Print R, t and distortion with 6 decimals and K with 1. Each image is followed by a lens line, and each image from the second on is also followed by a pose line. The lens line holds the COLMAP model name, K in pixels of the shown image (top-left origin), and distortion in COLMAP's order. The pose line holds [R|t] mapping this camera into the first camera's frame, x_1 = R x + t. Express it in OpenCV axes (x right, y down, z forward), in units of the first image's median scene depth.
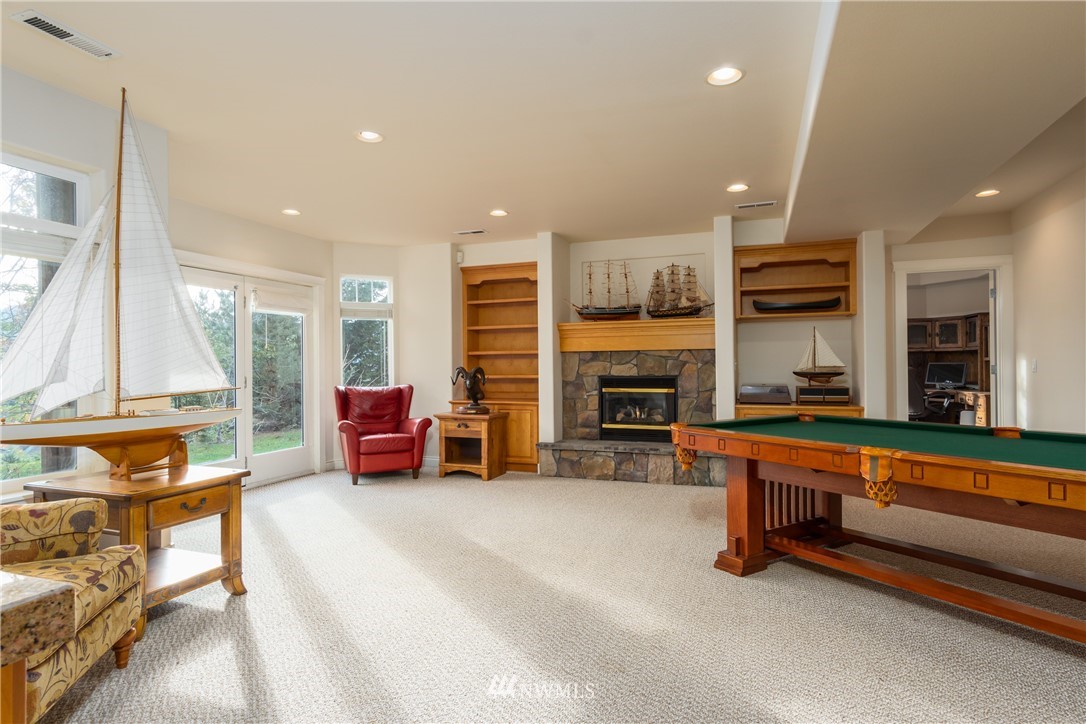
lens RADIAL K [[584.7, 0, 540.6], [0, 584.7, 366.2], [0, 0, 1]] dist [-0.000973, 0.000282]
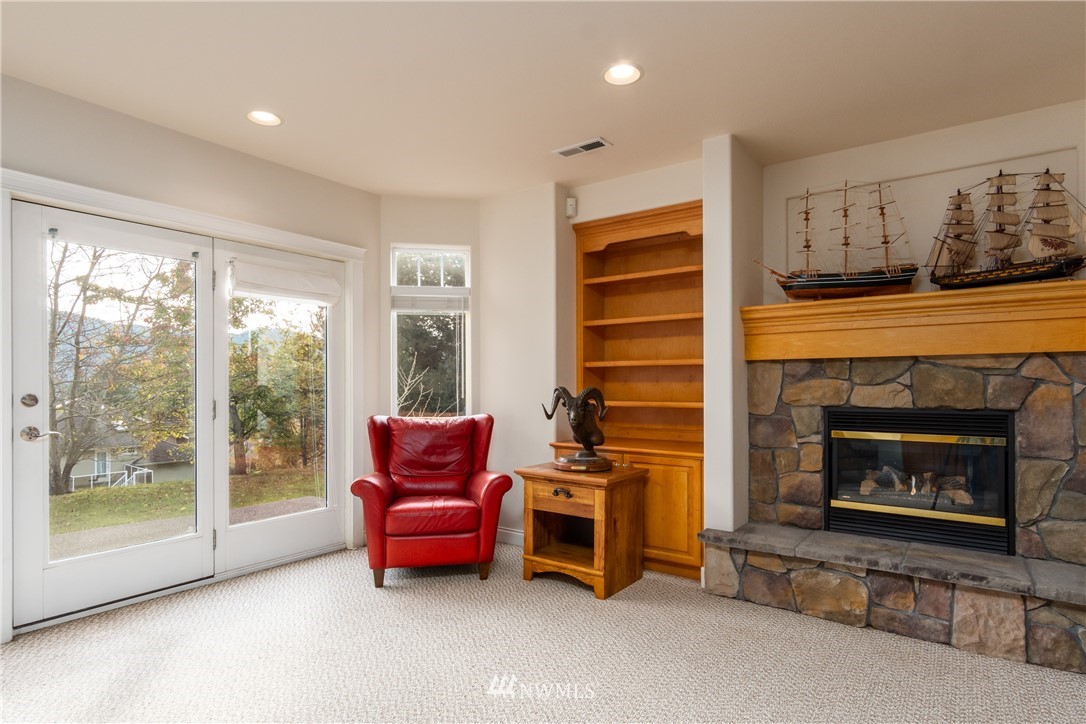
lens RADIAL K [[588.9, 0, 547.8], [0, 588.9, 384.2], [0, 0, 1]] dist [0.001315, 0.000837]
pose [[0.966637, 0.006448, -0.256069, -0.003486], [-0.006543, 0.999978, 0.000482, -0.001788], [0.256066, 0.001210, 0.966658, 0.440385]]
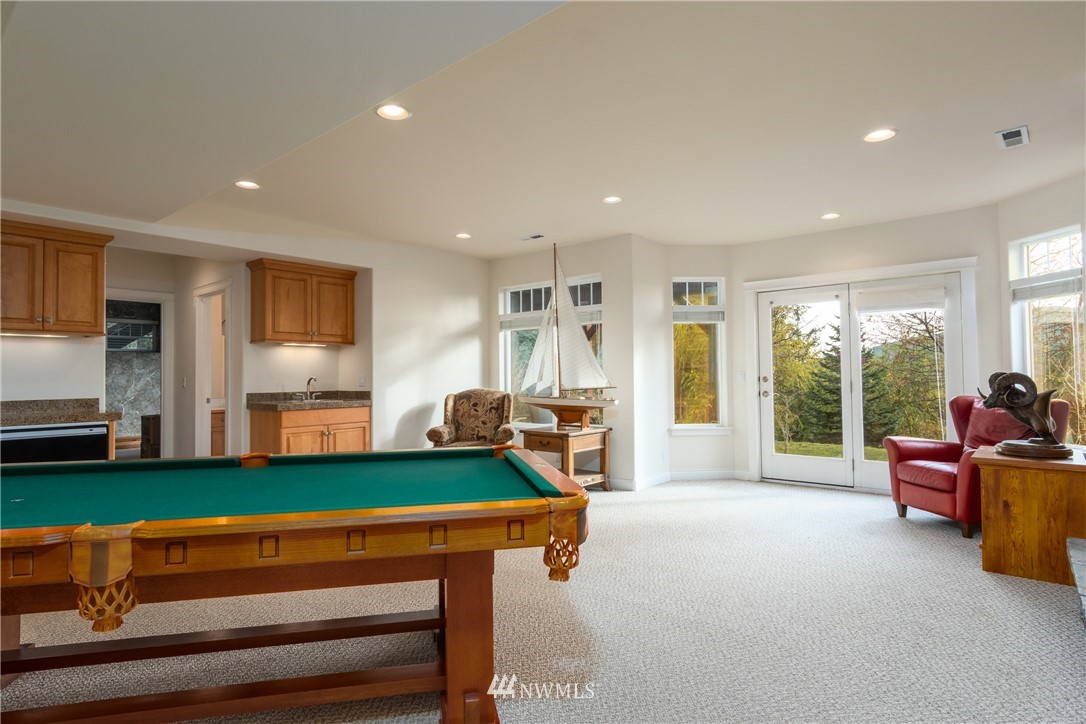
lens RADIAL K [[584.7, 0, 540.6], [0, 584.7, 366.2], [0, 0, 1]] dist [-0.000973, 0.000282]
pose [[-0.344060, -0.003073, -0.938943, 0.583484], [0.011115, 0.999911, -0.007345, -0.006135], [0.938882, -0.012963, -0.343995, 0.758543]]
